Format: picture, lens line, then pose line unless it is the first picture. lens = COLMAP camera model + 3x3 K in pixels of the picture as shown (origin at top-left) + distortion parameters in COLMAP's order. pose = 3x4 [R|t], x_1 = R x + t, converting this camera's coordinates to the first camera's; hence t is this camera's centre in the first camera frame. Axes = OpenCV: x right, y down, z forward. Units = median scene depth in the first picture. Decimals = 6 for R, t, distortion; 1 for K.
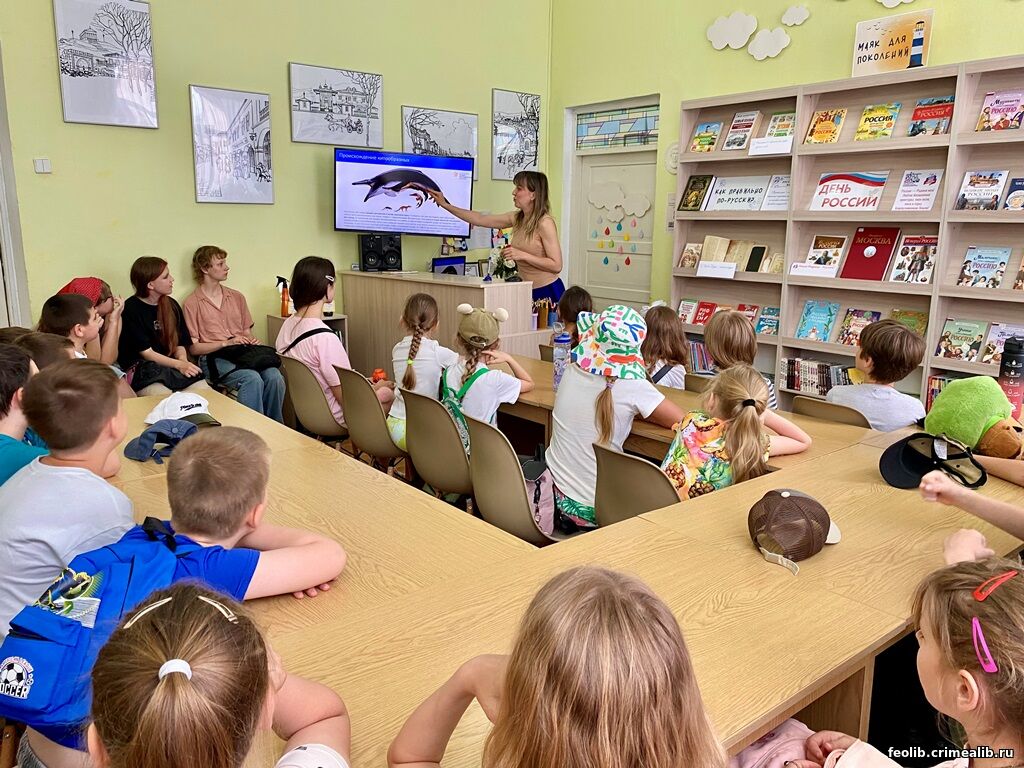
lens RADIAL K [[780.9, 0, 510.1], [0, 780.9, 383.0], [0, 0, 1]] dist [0.025791, -0.000243]
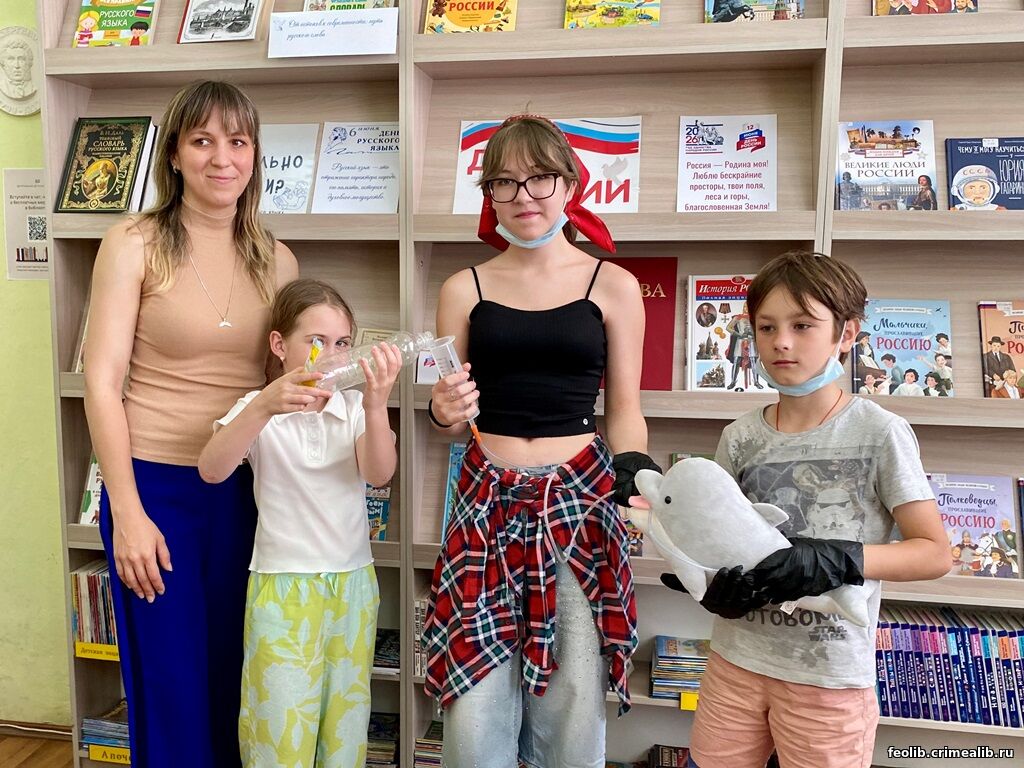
lens RADIAL K [[1017.2, 0, 510.8], [0, 1017.2, 388.6], [0, 0, 1]] dist [0.015178, 0.000000]
pose [[0.757050, -0.082105, 0.648178, 0.086904], [0.138689, 0.989659, -0.036624, -0.125463], [-0.638468, 0.117621, 0.760608, 0.677423]]
